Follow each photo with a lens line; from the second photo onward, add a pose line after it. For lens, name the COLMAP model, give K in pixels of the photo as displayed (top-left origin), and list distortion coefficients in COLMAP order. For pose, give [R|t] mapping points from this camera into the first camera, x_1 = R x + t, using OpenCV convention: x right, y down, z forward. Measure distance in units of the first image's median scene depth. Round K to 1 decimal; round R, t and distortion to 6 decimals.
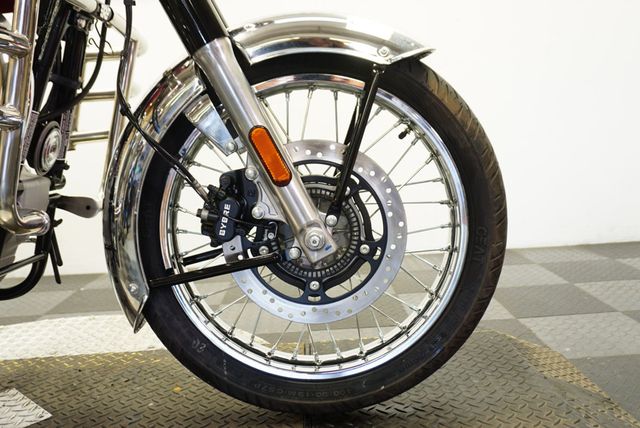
lens RADIAL K [[571.2, 0, 320.0], [0, 571.2, 211.9], [0, 0, 1]] dist [-0.005339, 0.013291]
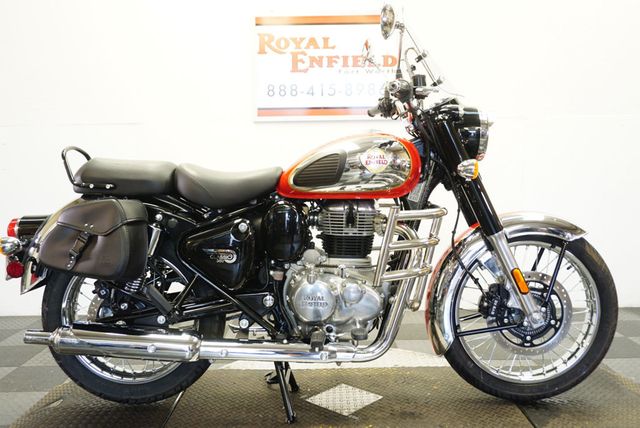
lens RADIAL K [[571.2, 0, 320.0], [0, 571.2, 211.9], [0, 0, 1]] dist [-0.005339, 0.013291]
pose [[0.999009, 0.042718, -0.012490, -0.783122], [-0.043331, 0.997613, -0.053769, -0.194809], [0.010164, 0.054257, 0.998475, -1.169484]]
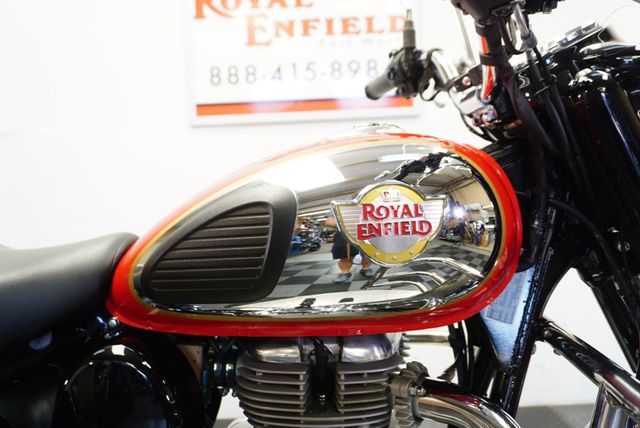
lens RADIAL K [[571.2, 0, 320.0], [0, 571.2, 211.9], [0, 0, 1]] dist [-0.005339, 0.013291]
pose [[0.999680, 0.011439, -0.022541, -0.686043], [-0.012906, 0.997733, -0.066048, -0.449940], [0.021735, 0.066318, 0.997562, 0.159763]]
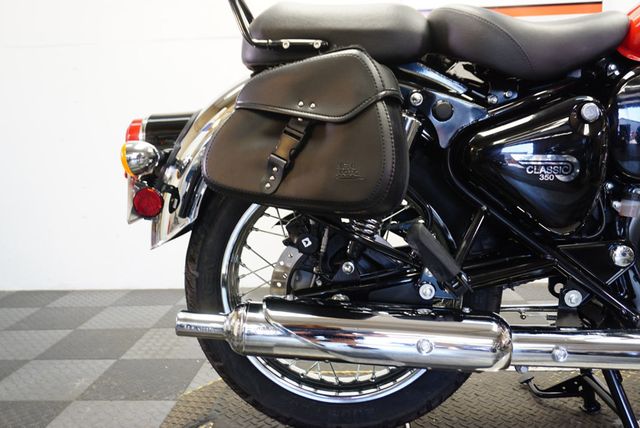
lens RADIAL K [[571.2, 0, 320.0], [0, 571.2, 211.9], [0, 0, 1]] dist [-0.005339, 0.013291]
pose [[0.996843, 0.034010, -0.071748, -1.450934], [-0.034867, 0.999335, -0.010718, -0.036358], [0.071336, 0.013186, 0.997365, -0.260602]]
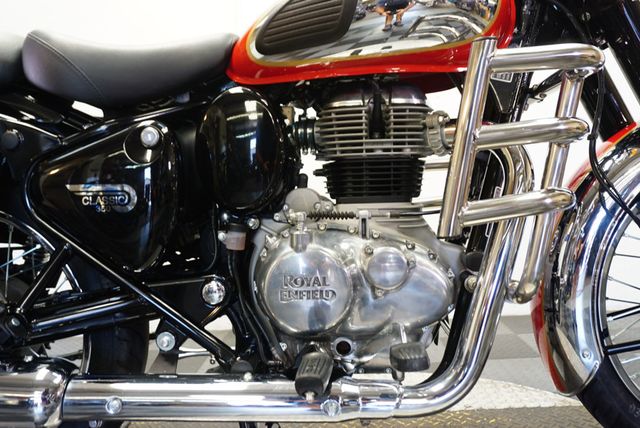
lens RADIAL K [[571.2, 0, 320.0], [0, 571.2, 211.9], [0, 0, 1]] dist [-0.005339, 0.013291]
pose [[0.997309, -0.006552, -0.073019, -0.725560], [-0.000505, 0.995361, -0.096207, -0.027610], [0.073311, 0.095985, 0.992679, -0.123182]]
